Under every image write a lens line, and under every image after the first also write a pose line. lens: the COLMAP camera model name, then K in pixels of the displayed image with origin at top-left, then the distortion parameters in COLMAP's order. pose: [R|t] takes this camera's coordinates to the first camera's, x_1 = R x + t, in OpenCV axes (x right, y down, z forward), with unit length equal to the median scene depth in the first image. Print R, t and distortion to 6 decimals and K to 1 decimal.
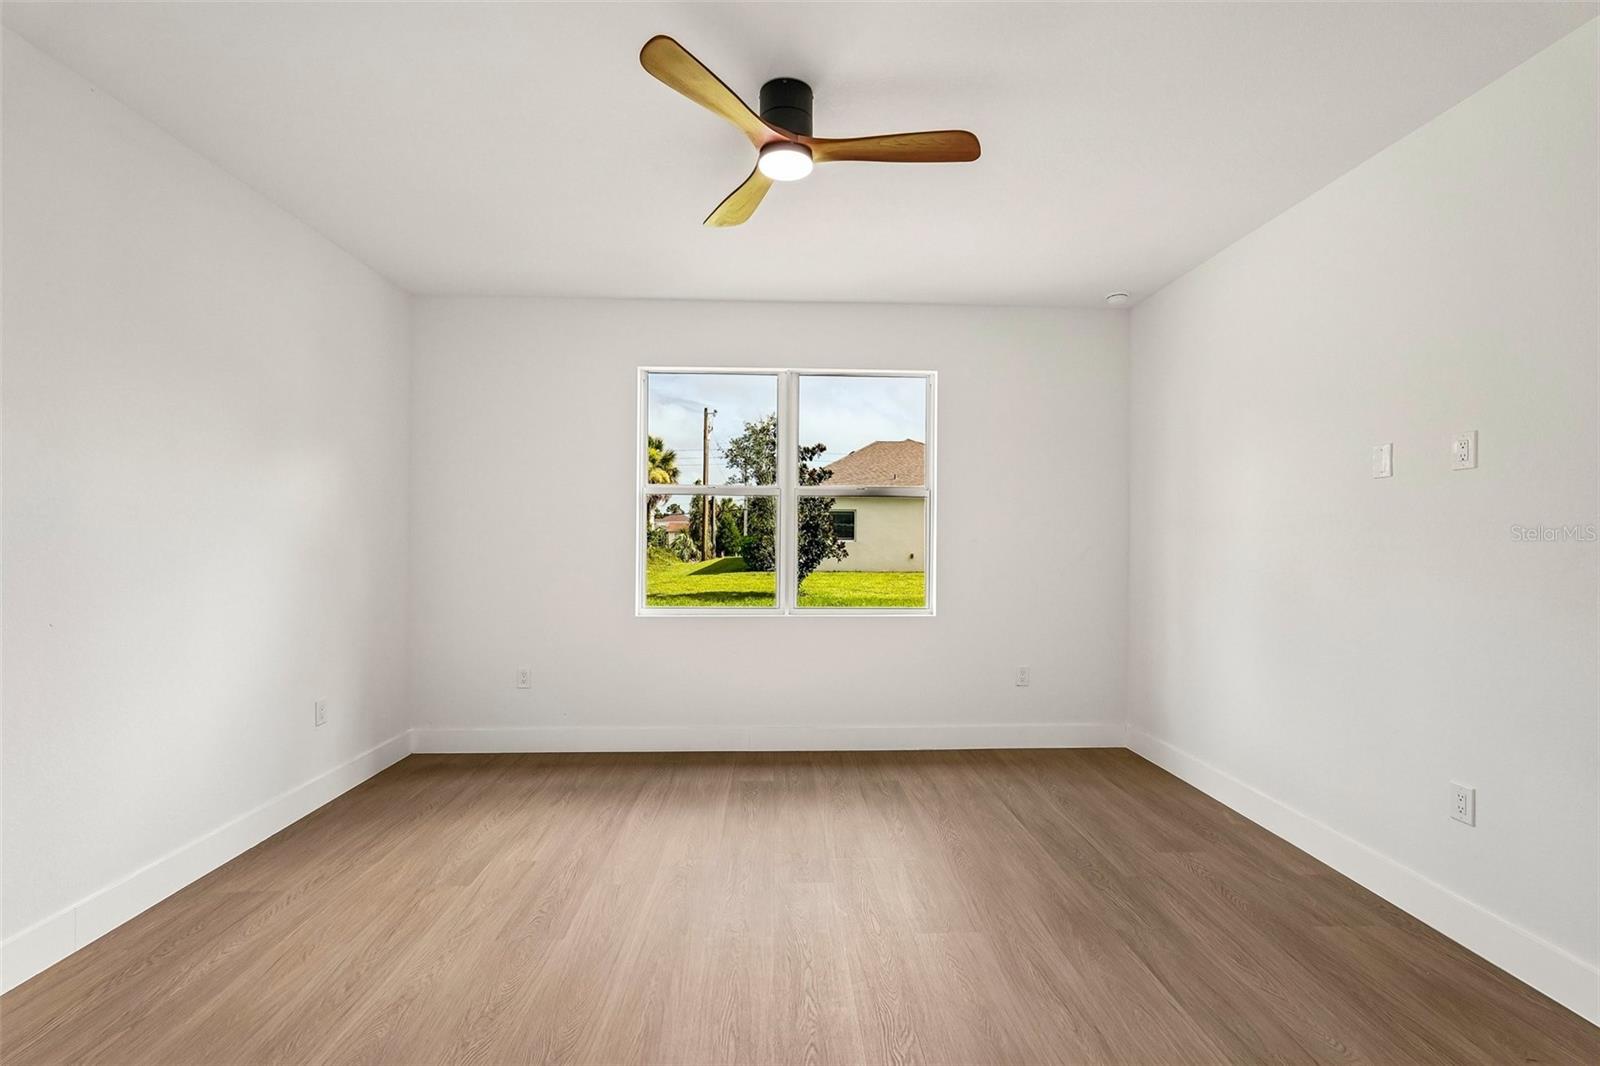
lens RADIAL K [[714.3, 0, 799.3], [0, 714.3, 543.3], [0, 0, 1]] dist [0.003836, 0.002824]
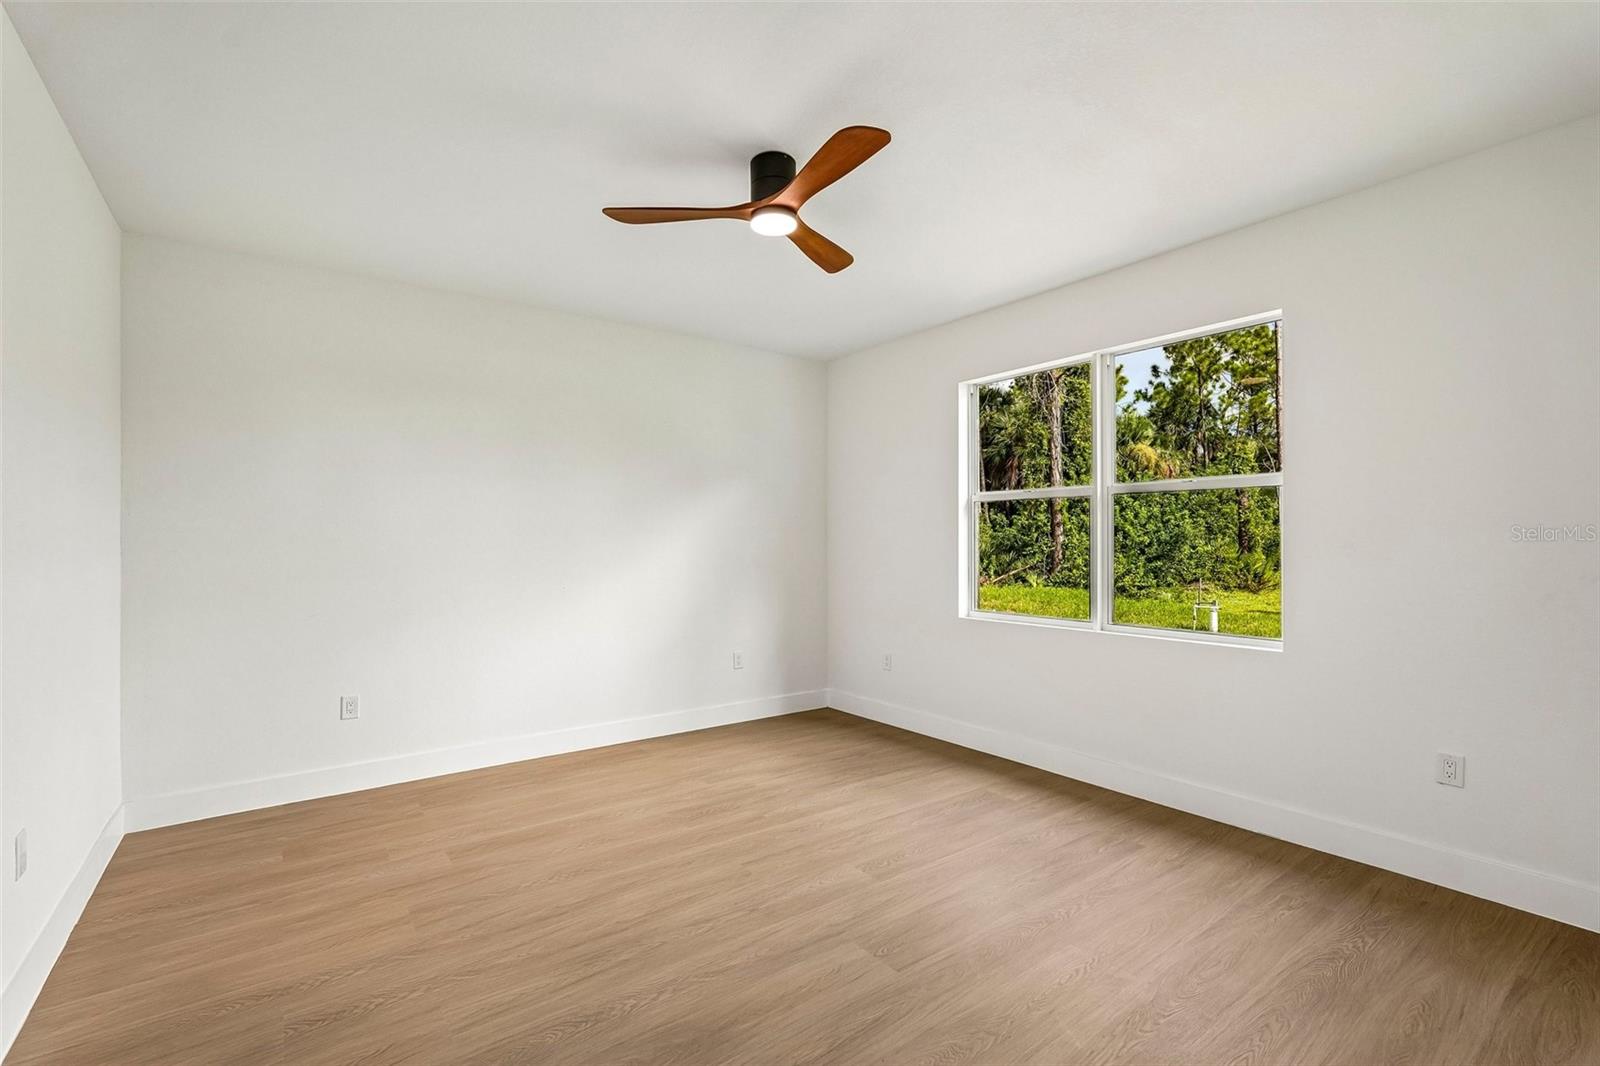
lens RADIAL K [[714.3, 0, 799.1], [0, 714.3, 530.0], [0, 0, 1]] dist [0.003836, 0.002824]
pose [[0.566700, -0.018791, -0.823710, 0.685079], [-0.003308, 0.999680, -0.025081, 0.001897], [0.823917, 0.016938, 0.566457, 0.267764]]
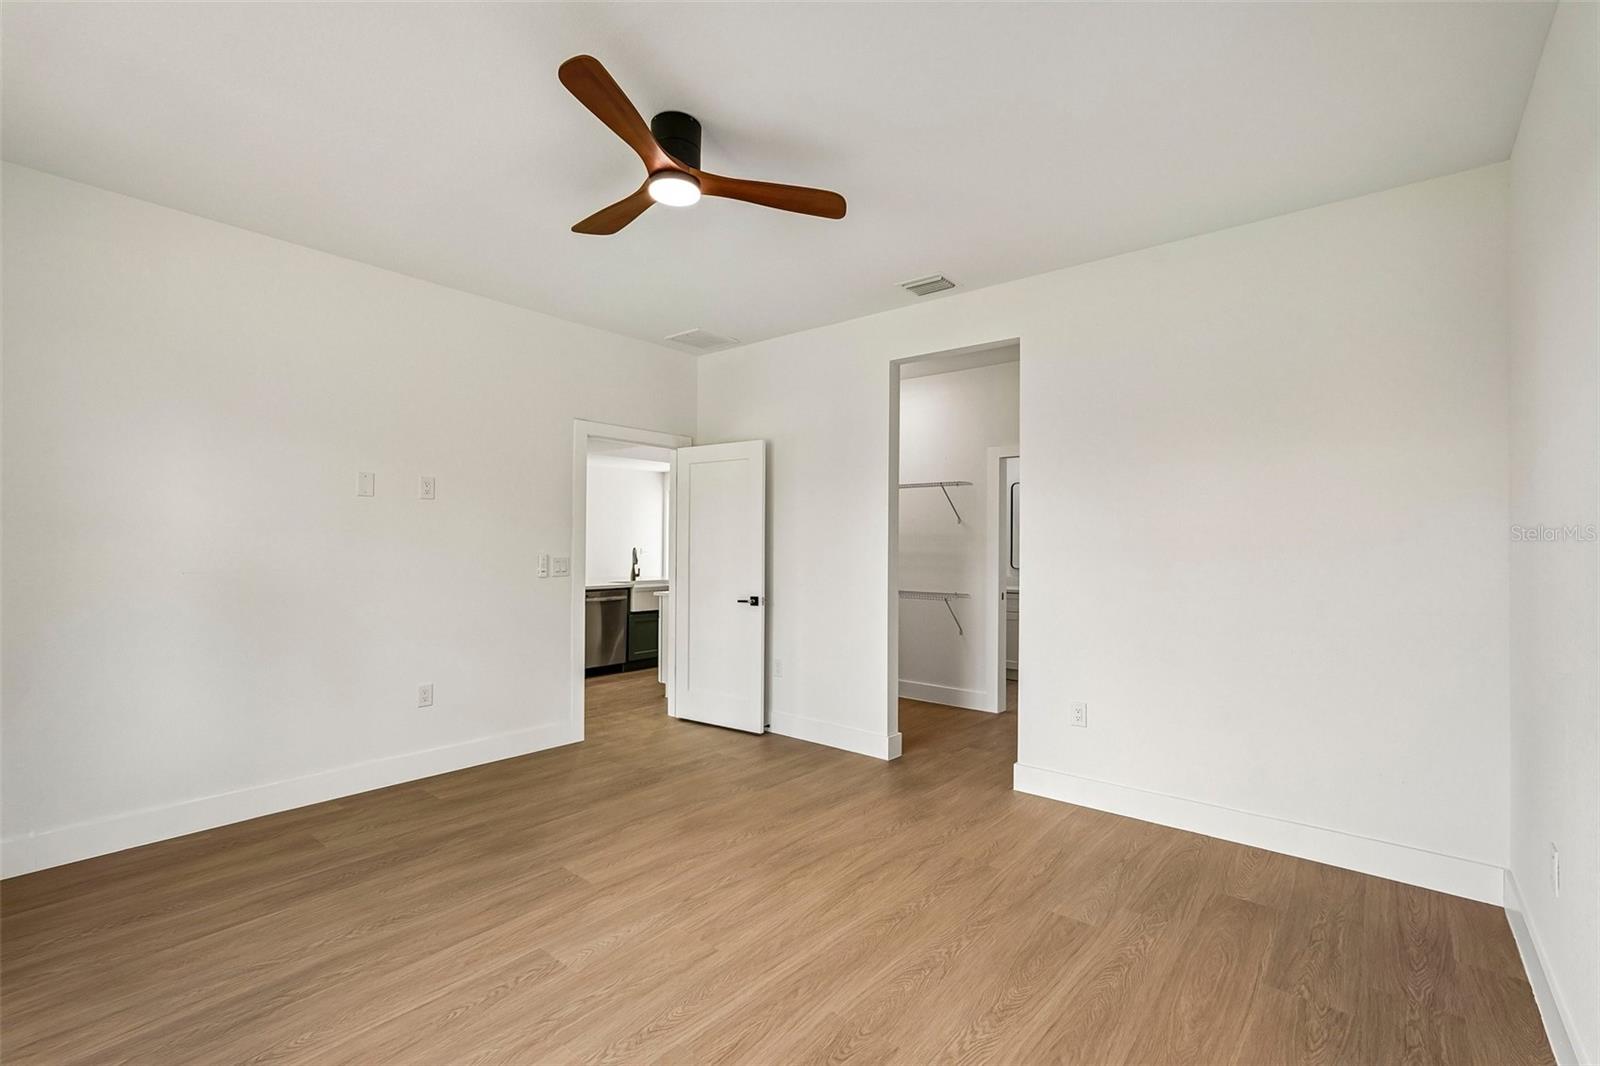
lens RADIAL K [[714.3, 0, 804.8], [0, 714.3, 539.7], [0, 0, 1]] dist [0.003836, 0.002824]
pose [[-0.744924, -0.005322, 0.667128, -0.623040], [-0.000847, 0.999975, 0.007031, -0.013281], [-0.667148, 0.004672, -0.744910, 1.181301]]
